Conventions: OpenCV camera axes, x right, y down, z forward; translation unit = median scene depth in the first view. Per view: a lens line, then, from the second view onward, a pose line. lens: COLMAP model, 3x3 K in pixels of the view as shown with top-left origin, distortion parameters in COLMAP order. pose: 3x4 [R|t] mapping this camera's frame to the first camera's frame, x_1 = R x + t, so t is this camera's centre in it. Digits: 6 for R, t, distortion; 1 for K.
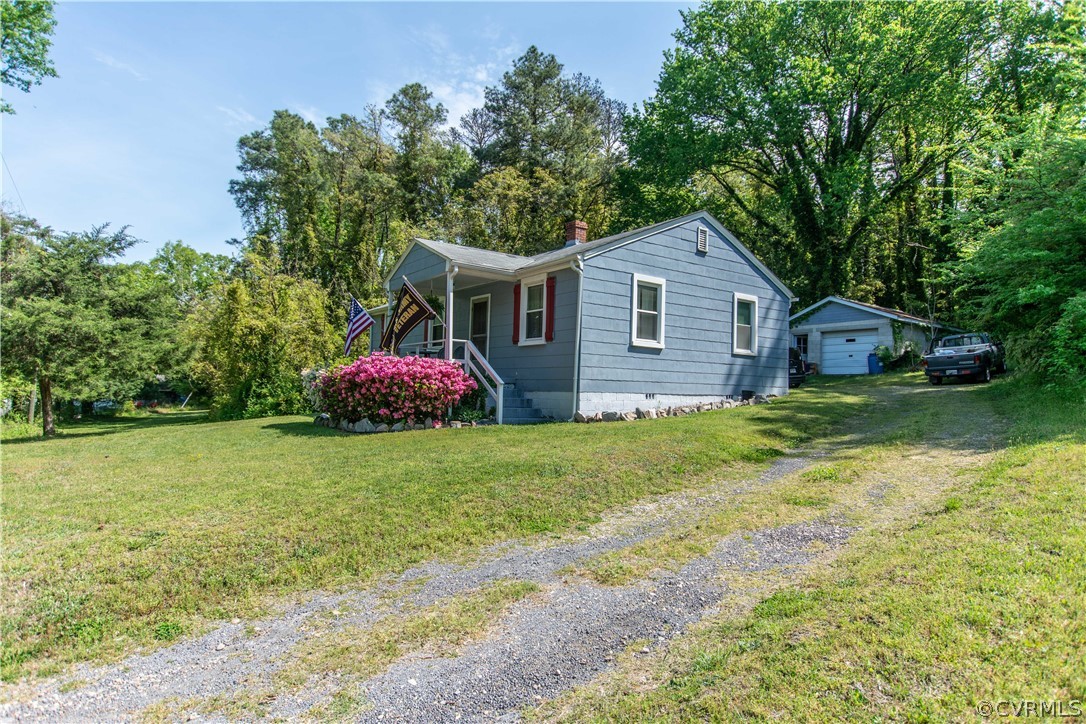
lens RADIAL K [[671.1, 0, 543.0], [0, 671.1, 362.0], [0, 0, 1]] dist [0.029387, -0.000022]
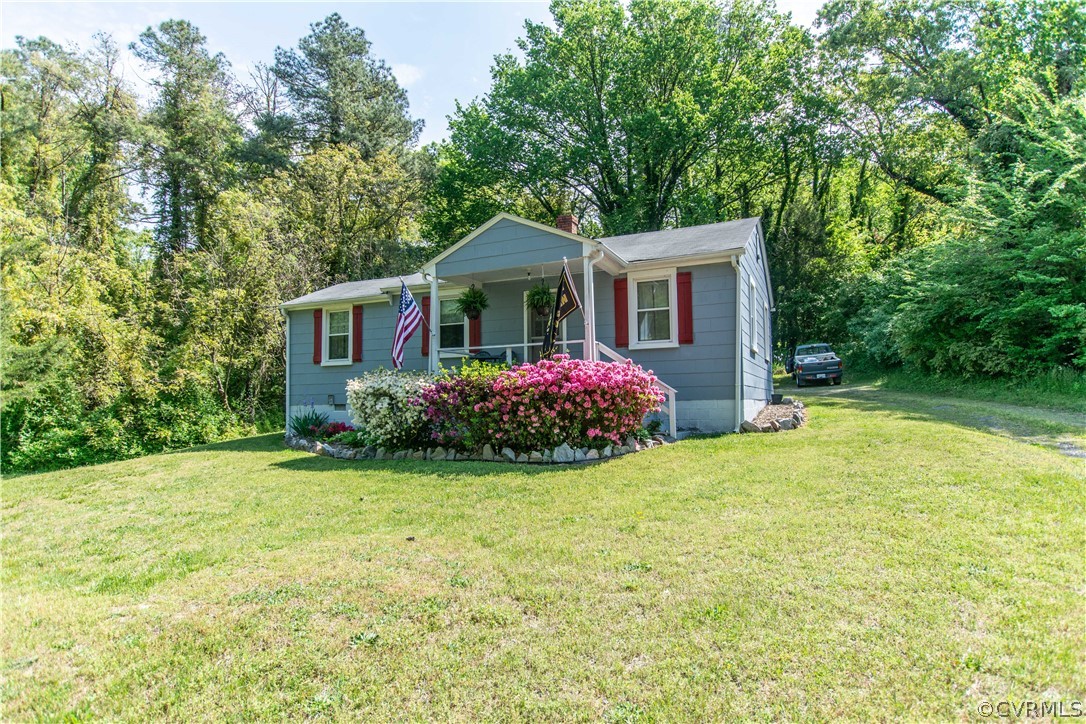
lens RADIAL K [[664.0, 0, 543.0], [0, 664.0, 362.0], [0, 0, 1]] dist [-0.002210, -0.001225]
pose [[0.855409, -0.001664, 0.517951, -0.414825], [0.011604, 0.999805, -0.015952, 0.003107], [-0.517824, 0.019656, 0.855261, 0.235768]]
